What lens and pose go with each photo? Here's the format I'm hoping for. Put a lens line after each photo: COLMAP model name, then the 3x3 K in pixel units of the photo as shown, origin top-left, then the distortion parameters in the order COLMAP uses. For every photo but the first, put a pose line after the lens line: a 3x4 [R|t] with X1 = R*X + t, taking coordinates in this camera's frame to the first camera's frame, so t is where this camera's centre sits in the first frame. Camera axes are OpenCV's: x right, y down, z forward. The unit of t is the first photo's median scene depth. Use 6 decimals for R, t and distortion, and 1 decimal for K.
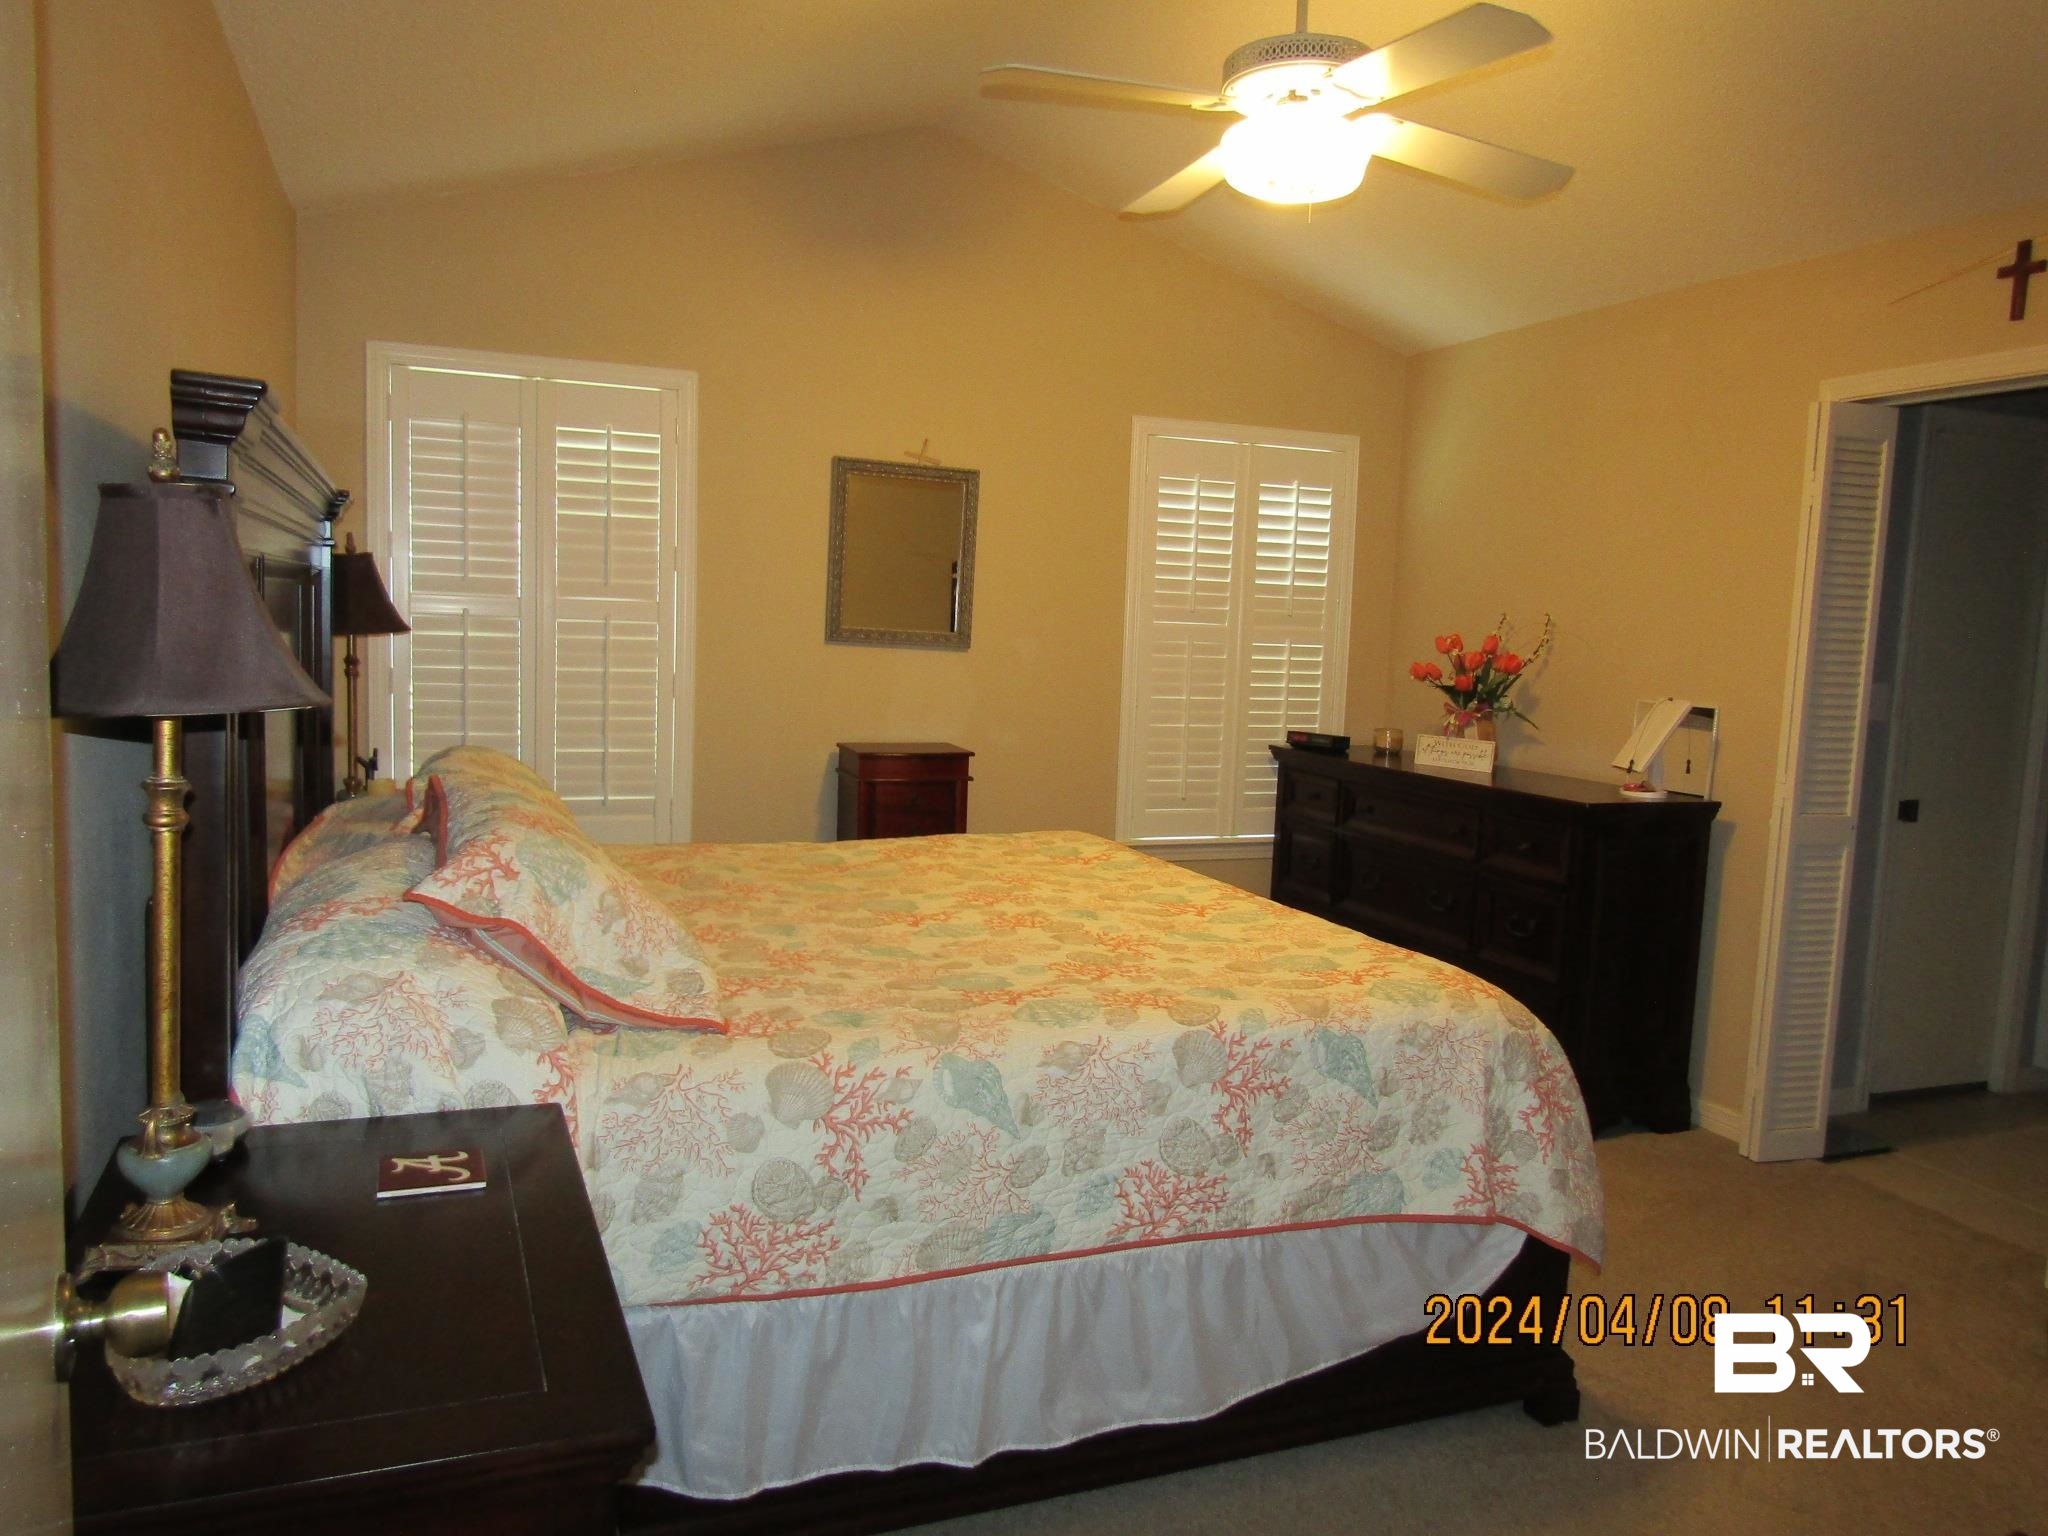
lens RADIAL K [[1459.5, 0, 1024.0], [0, 1459.5, 768.0], [0, 0, 1]] dist [-0.002905, -0.003411]
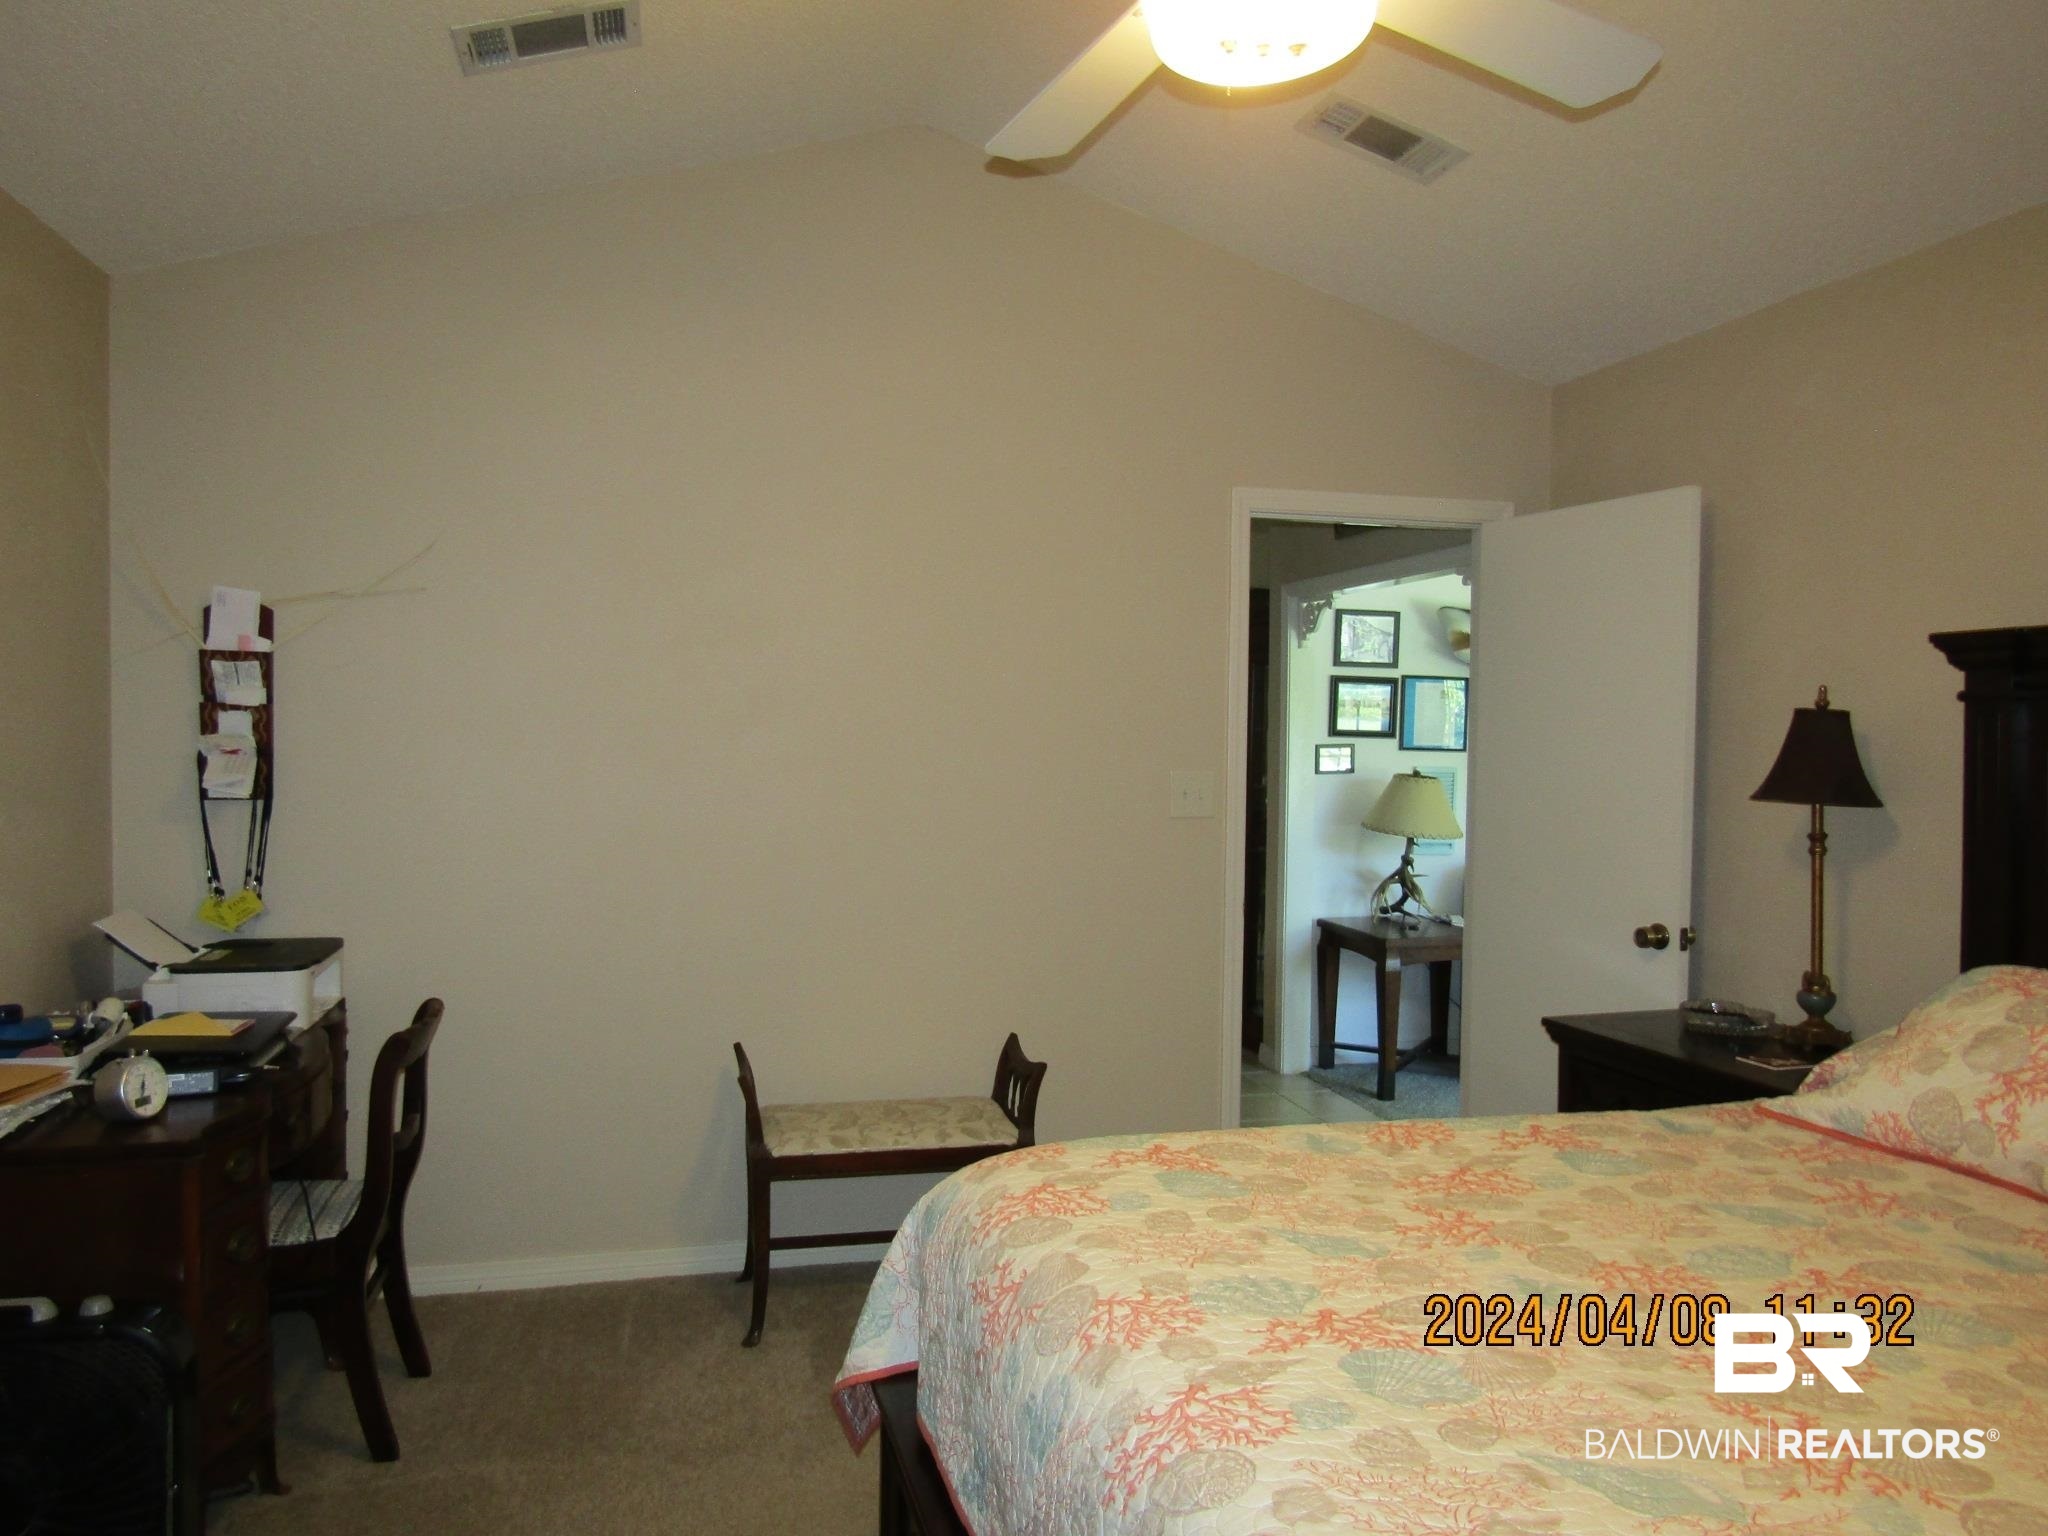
lens RADIAL K [[1459.5, 0, 1024.0], [0, 1459.5, 768.0], [0, 0, 1]] dist [-0.002905, -0.003411]
pose [[-0.990834, -0.060262, 0.120896, -0.020106], [-0.043672, 0.989819, 0.135463, -0.208137], [-0.127828, 0.128942, -0.983379, 1.874724]]
